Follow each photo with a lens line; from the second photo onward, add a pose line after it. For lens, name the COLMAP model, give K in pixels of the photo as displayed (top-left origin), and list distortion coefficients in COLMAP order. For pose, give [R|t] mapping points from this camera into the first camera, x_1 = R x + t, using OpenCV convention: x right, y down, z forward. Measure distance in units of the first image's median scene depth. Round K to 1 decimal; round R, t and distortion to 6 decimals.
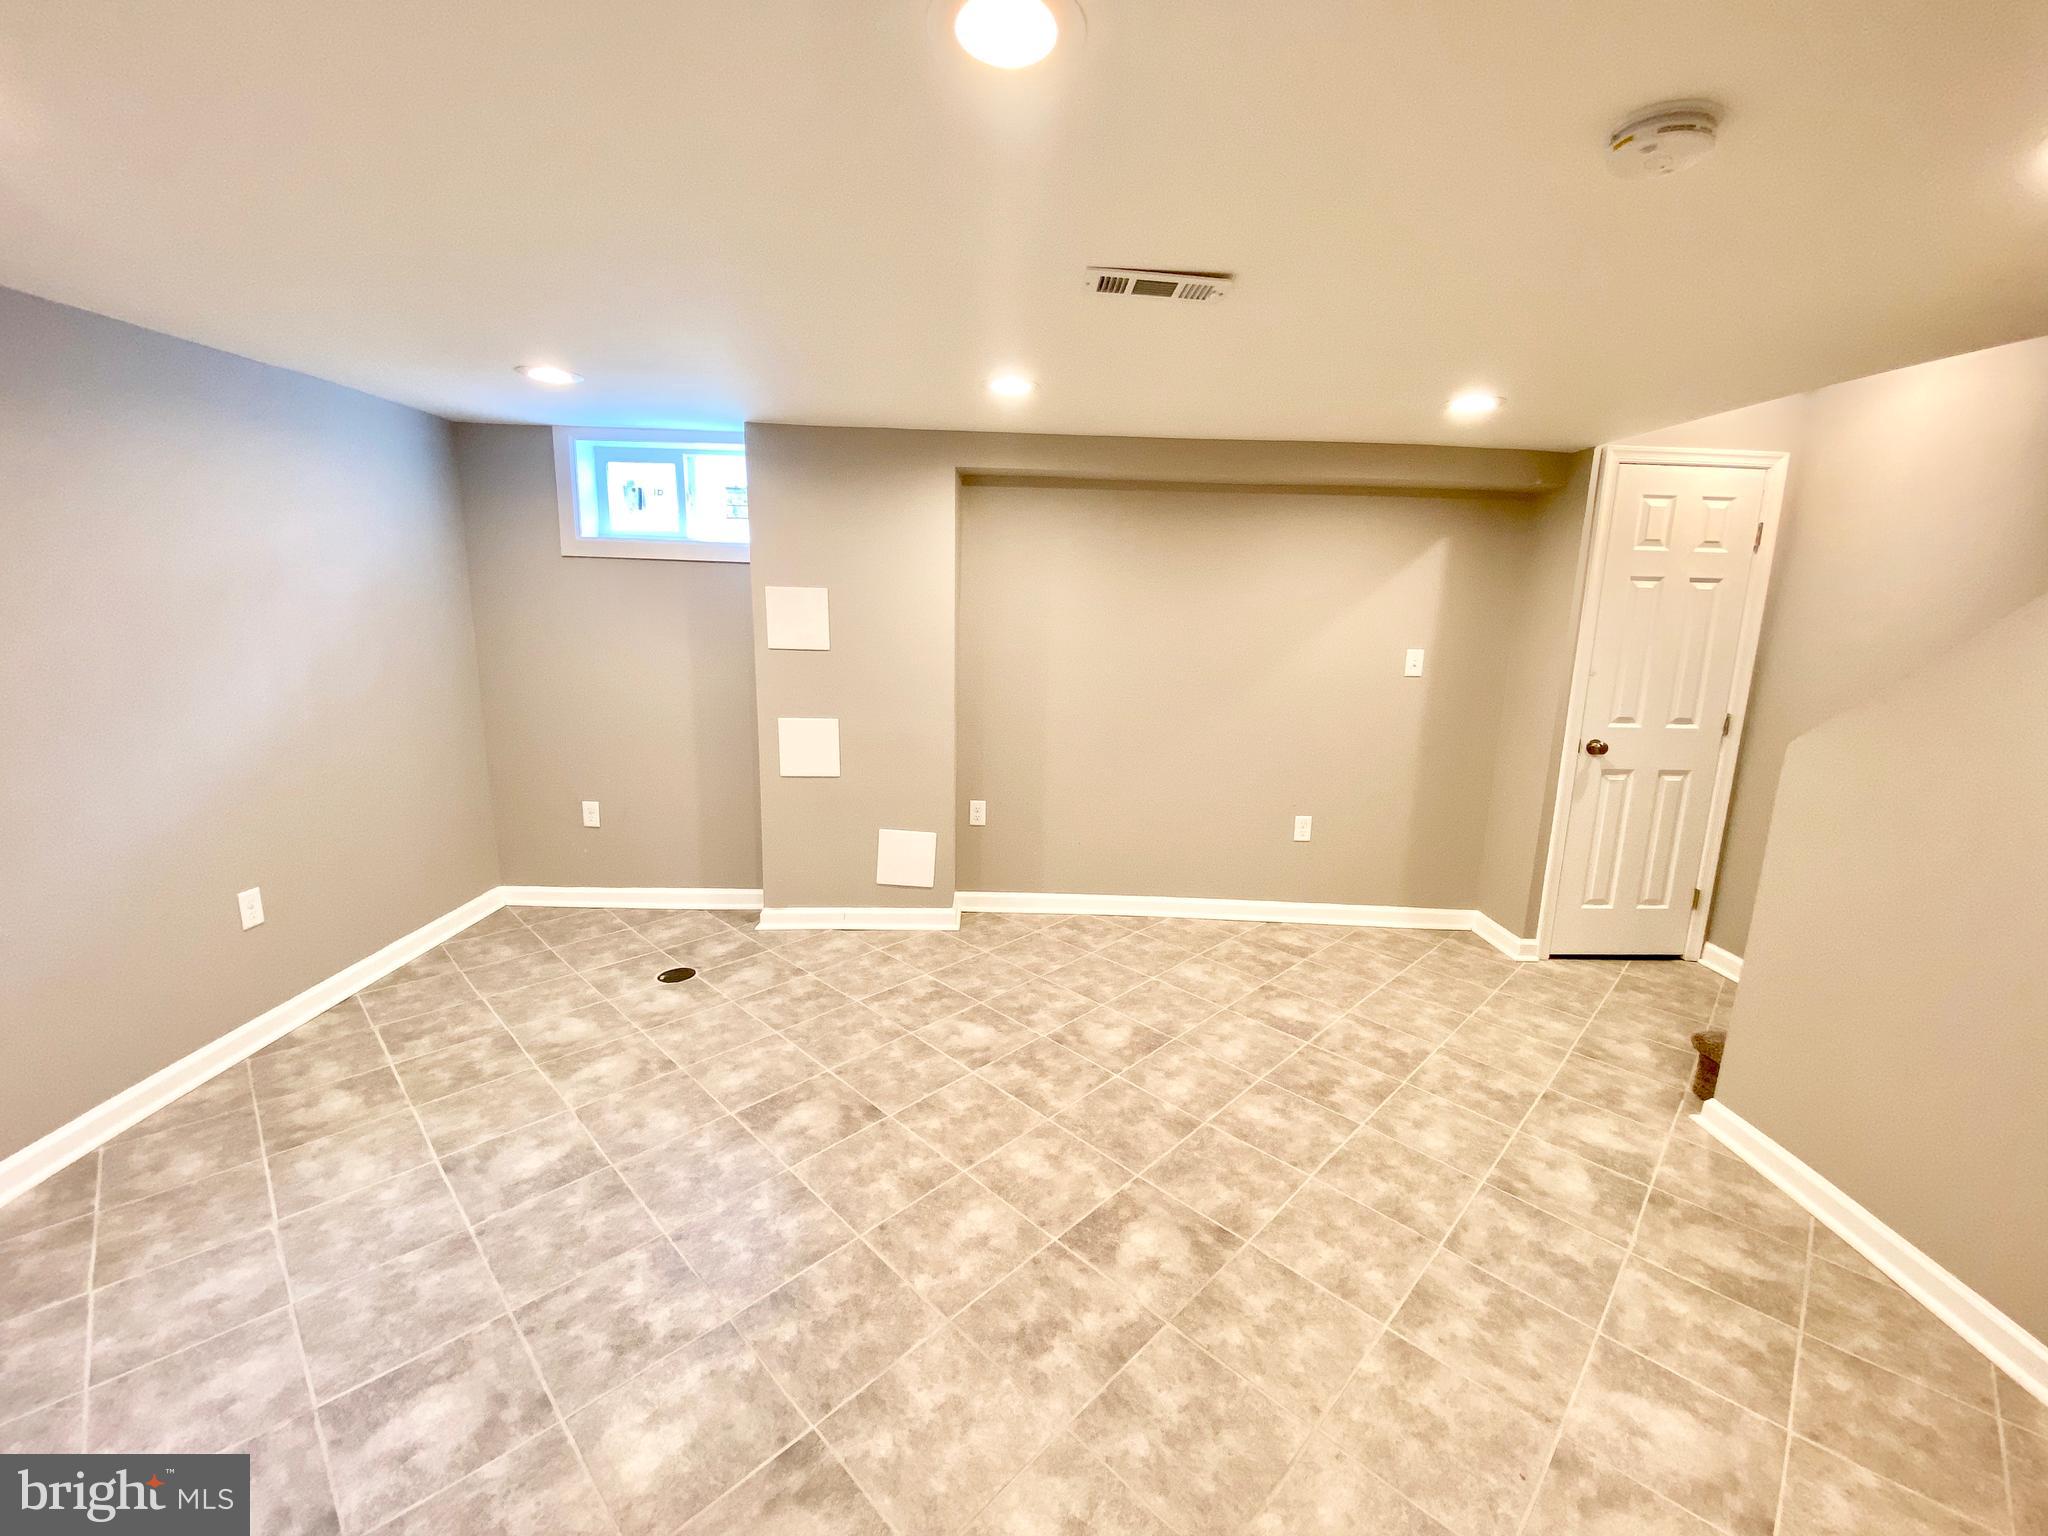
lens RADIAL K [[820.0, 0, 1030.0], [0, 820.0, 755.9], [0, 0, 1]] dist [0.009247, -0.014978]
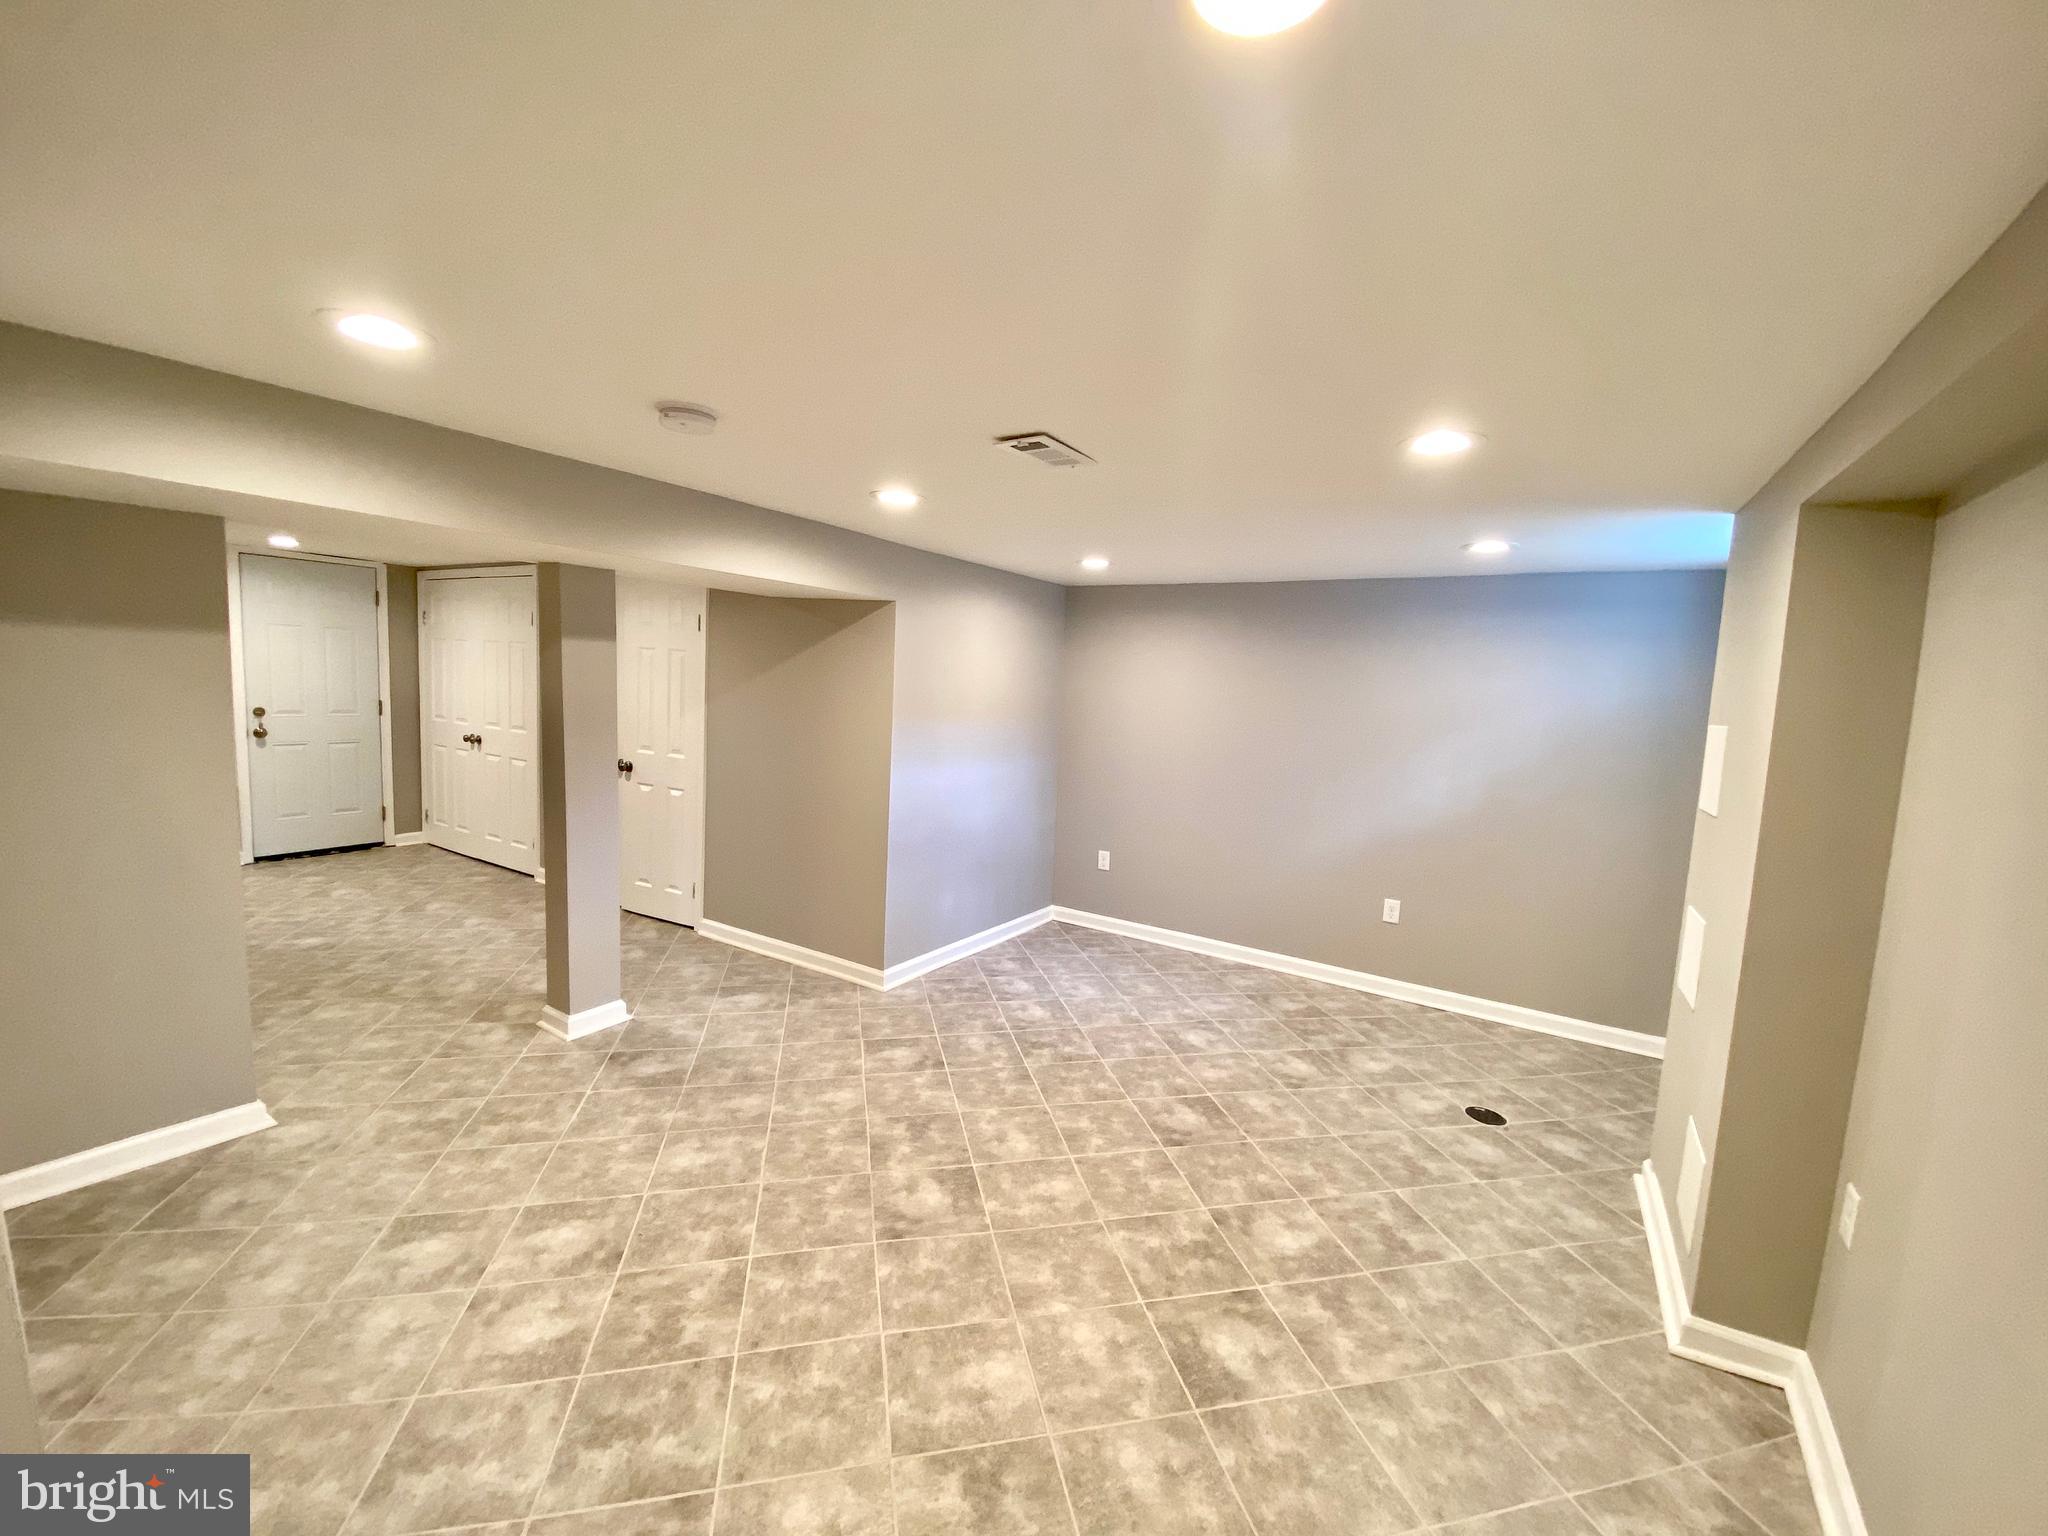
lens RADIAL K [[820.0, 0, 1028.7], [0, 820.0, 768.5], [0, 0, 1]] dist [0.009247, -0.014978]
pose [[-0.533121, 0.037529, -0.845206, 0.998547], [-0.219430, 0.958696, 0.180976, -0.276528], [0.817088, 0.281945, -0.502866, 1.421627]]
